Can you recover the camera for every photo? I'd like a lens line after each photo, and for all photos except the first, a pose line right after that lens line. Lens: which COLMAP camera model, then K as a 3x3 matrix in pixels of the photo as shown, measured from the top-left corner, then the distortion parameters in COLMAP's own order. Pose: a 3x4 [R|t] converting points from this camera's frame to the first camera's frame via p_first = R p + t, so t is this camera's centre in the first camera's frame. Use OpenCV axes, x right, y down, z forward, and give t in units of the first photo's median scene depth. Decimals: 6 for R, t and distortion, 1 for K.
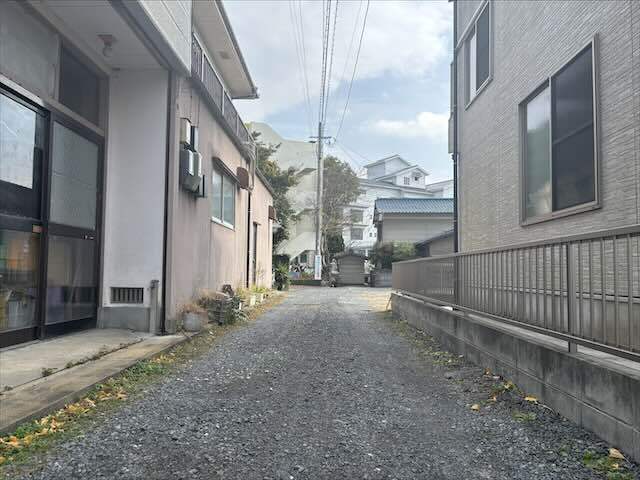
lens RADIAL K [[477.4, 0, 317.0], [0, 477.4, 246.2], [0, 0, 1]] dist [0.084922, 0.000823]
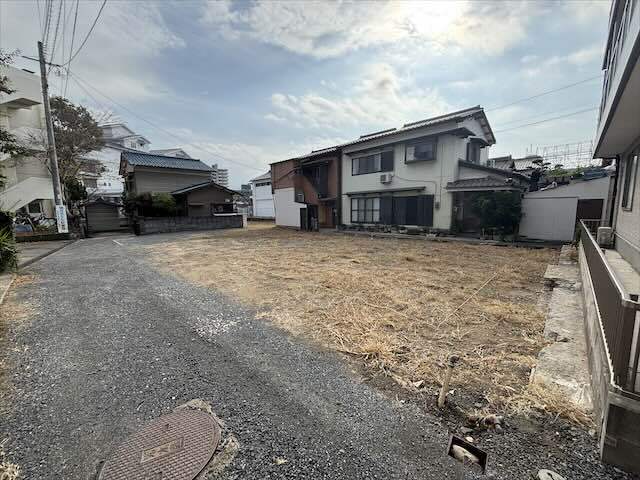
lens RADIAL K [[253.8, 0, 319.4], [0, 253.8, 238.9], [0, 0, 1]] dist [-0.006993, 0.000766]
pose [[0.678141, -0.105628, 0.727302, -0.016262], [-0.021633, 0.986320, 0.163417, -0.005552], [-0.734614, -0.126553, 0.666579, 0.303013]]
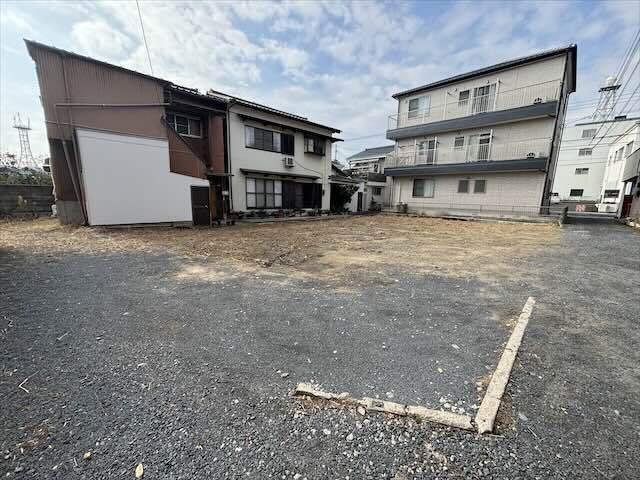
lens RADIAL K [[253.8, 0, 318.8], [0, 253.8, 238.9], [0, 0, 1]] dist [-0.006993, 0.000766]
pose [[-0.732777, -0.140674, 0.665769, 0.056086], [-0.072069, 0.988939, 0.129636, 0.035441], [-0.676641, 0.047013, -0.734810, 0.884784]]
